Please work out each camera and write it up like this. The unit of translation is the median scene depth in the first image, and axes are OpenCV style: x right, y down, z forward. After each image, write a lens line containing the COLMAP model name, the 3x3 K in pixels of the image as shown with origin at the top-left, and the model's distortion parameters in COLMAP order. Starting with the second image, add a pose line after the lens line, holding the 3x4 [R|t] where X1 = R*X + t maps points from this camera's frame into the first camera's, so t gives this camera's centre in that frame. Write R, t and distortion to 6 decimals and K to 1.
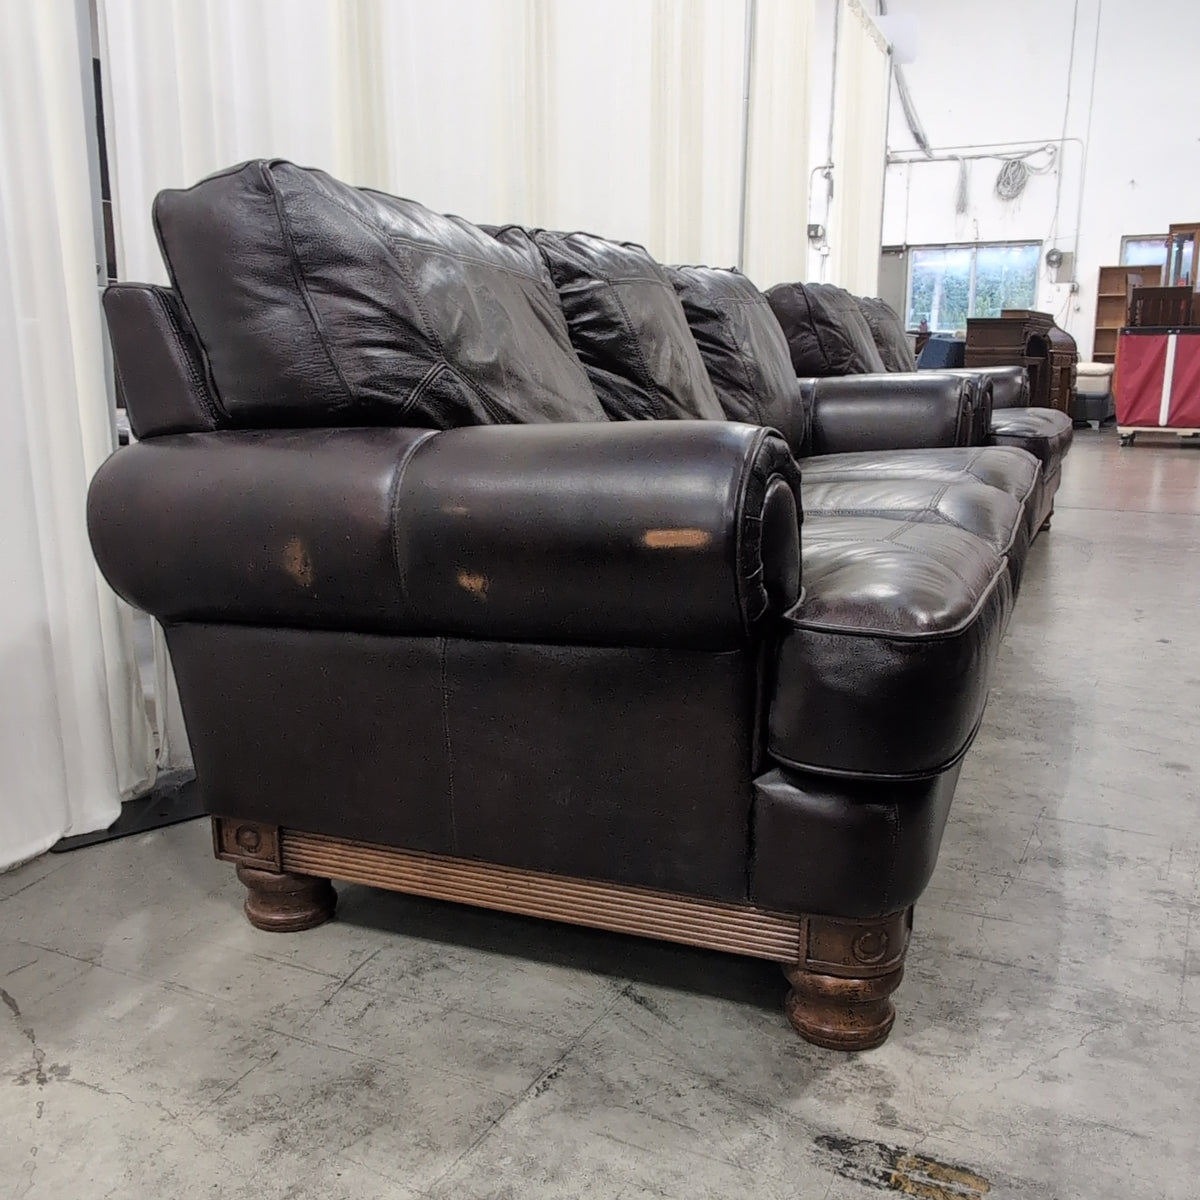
lens RADIAL K [[1350.4, 0, 600.0], [0, 1350.4, 600.0], [0, 0, 1]] dist [-0.004151, 0.018163]
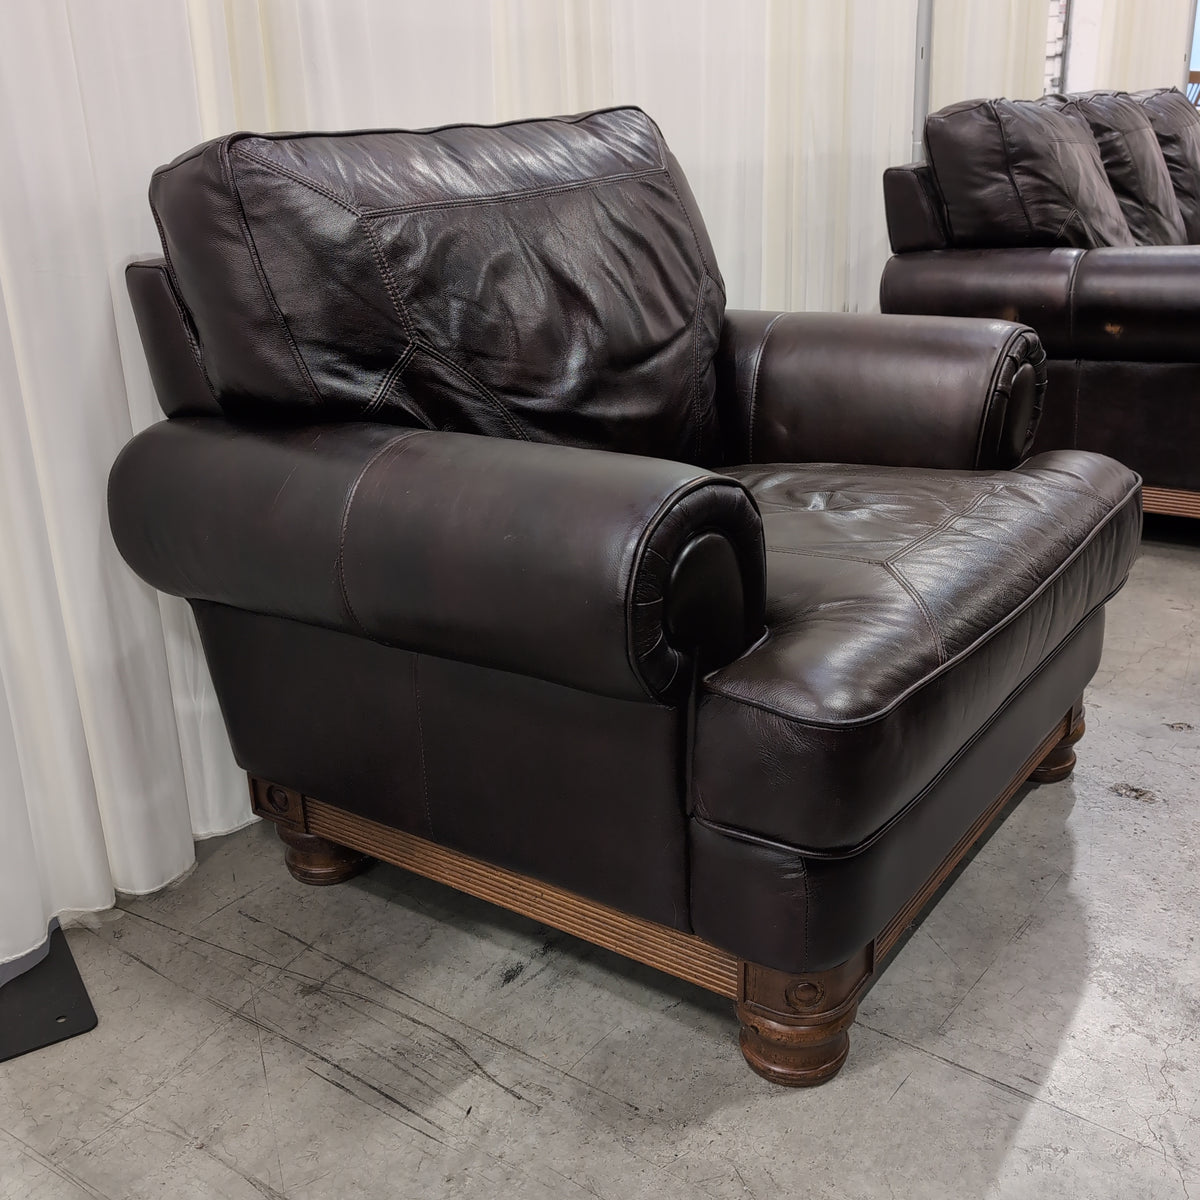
lens RADIAL K [[1350.4, 0, 600.0], [0, 1350.4, 600.0], [0, 0, 1]] dist [-0.004151, 0.018163]
pose [[0.974063, 0.052963, -0.219990, -0.321795], [-0.016751, 0.986432, 0.163312, 0.059726], [0.225655, -0.155391, 0.961735, -1.014476]]
